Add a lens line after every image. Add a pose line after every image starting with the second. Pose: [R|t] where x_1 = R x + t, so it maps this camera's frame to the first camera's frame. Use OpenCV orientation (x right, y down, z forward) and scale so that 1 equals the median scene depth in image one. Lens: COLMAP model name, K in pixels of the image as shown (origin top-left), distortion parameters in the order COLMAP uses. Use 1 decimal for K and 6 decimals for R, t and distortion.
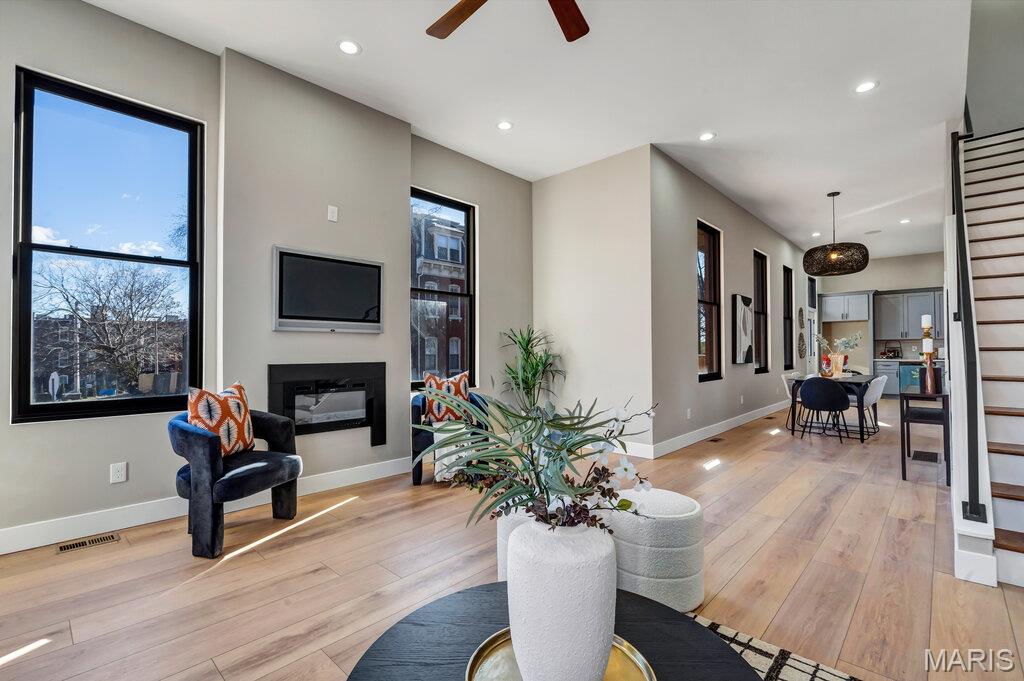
lens RADIAL K [[462.1, 0, 508.3], [0, 462.1, 344.1], [0, 0, 1]] dist [-0.005225, 0.000833]
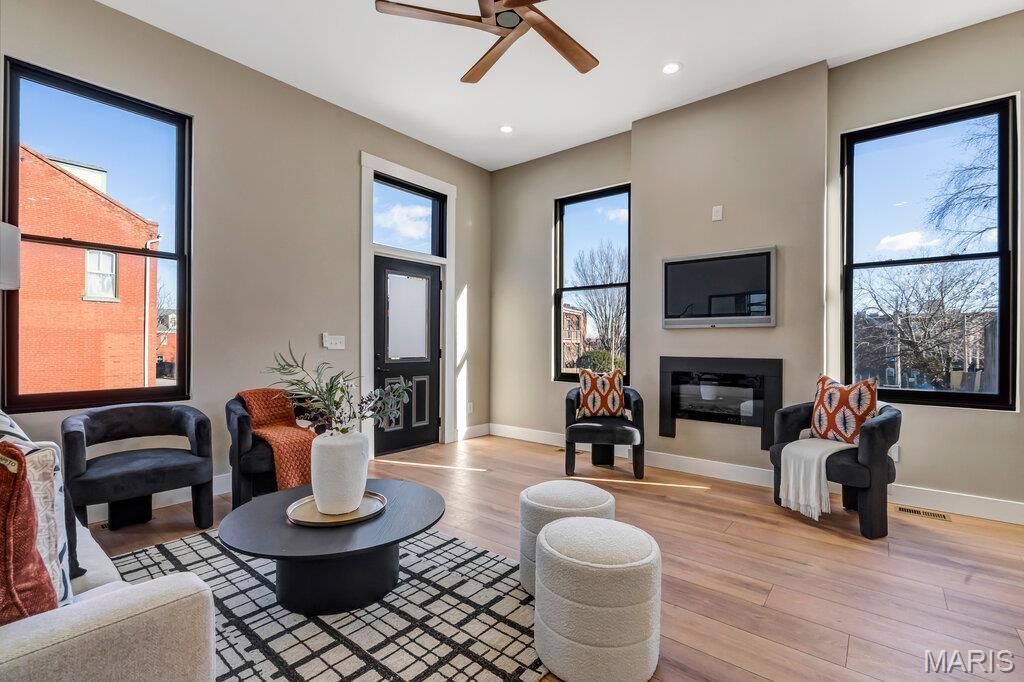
lens RADIAL K [[462.1, 0, 510.8], [0, 462.1, 344.7], [0, 0, 1]] dist [-0.005225, 0.000833]
pose [[0.075476, 0.004464, -0.997138, 0.659968], [0.009507, 0.999941, 0.005196, 0.002823], [0.997102, -0.009872, 0.075429, 0.487545]]
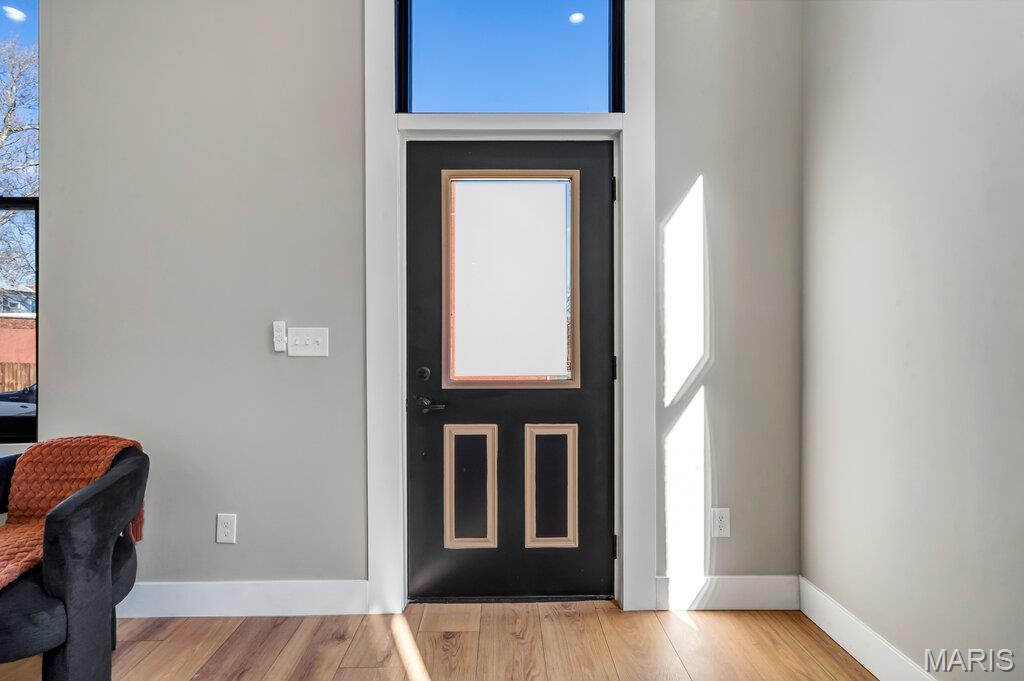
lens RADIAL K [[462.1, 0, 511.4], [0, 462.1, 341.1], [0, 0, 1]] dist [-0.005225, 0.000833]
pose [[-0.723303, 0.004788, -0.690514, -0.346305], [0.017977, 0.999768, -0.011898, 0.009043], [0.690296, -0.021019, -0.723221, 0.696051]]
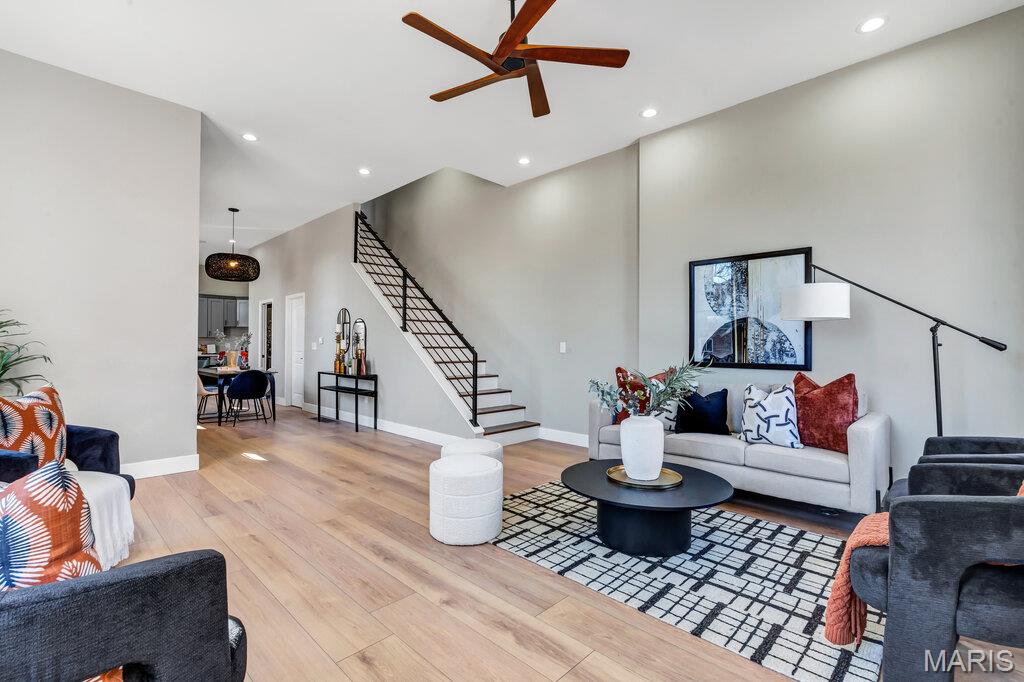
lens RADIAL K [[462.1, 0, 511.2], [0, 462.1, 338.7], [0, 0, 1]] dist [-0.005225, 0.000833]
pose [[0.016765, 0.020083, 0.999658, -0.760755], [-0.020308, 0.999599, -0.019742, 0.005116], [-0.999653, -0.019970, 0.017166, 0.519847]]
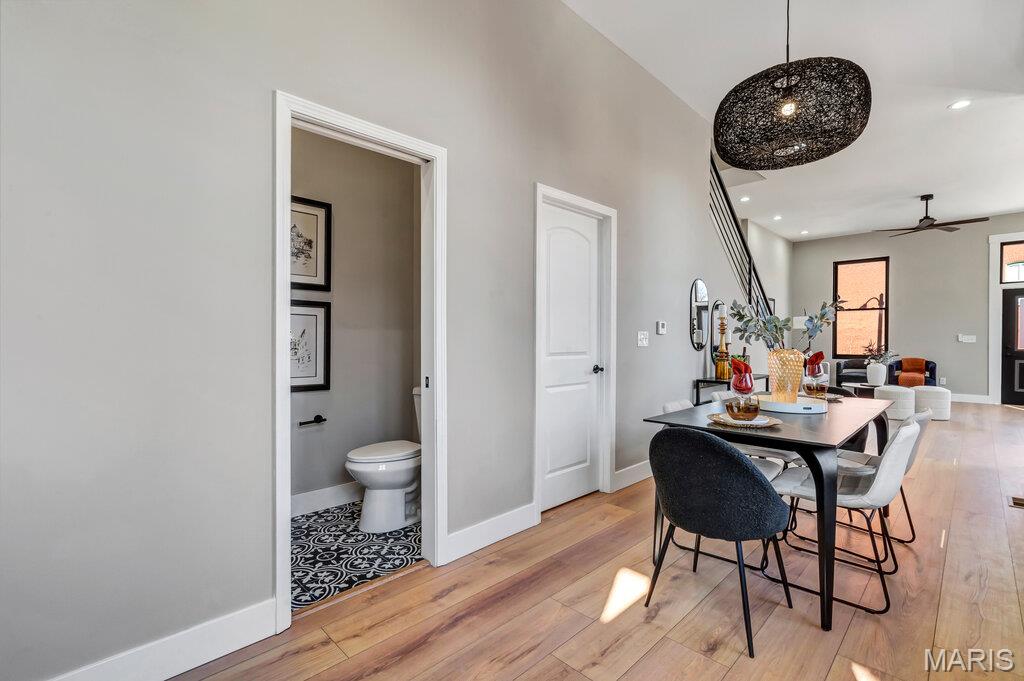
lens RADIAL K [[462.1, 0, 509.3], [0, 462.1, 338.9], [0, 0, 1]] dist [-0.005225, 0.000833]
pose [[-0.999367, 0.001732, 0.035543, 1.693249], [0.001242, 0.999904, -0.013799, 0.027448], [-0.035564, -0.013746, -0.999273, 2.543394]]
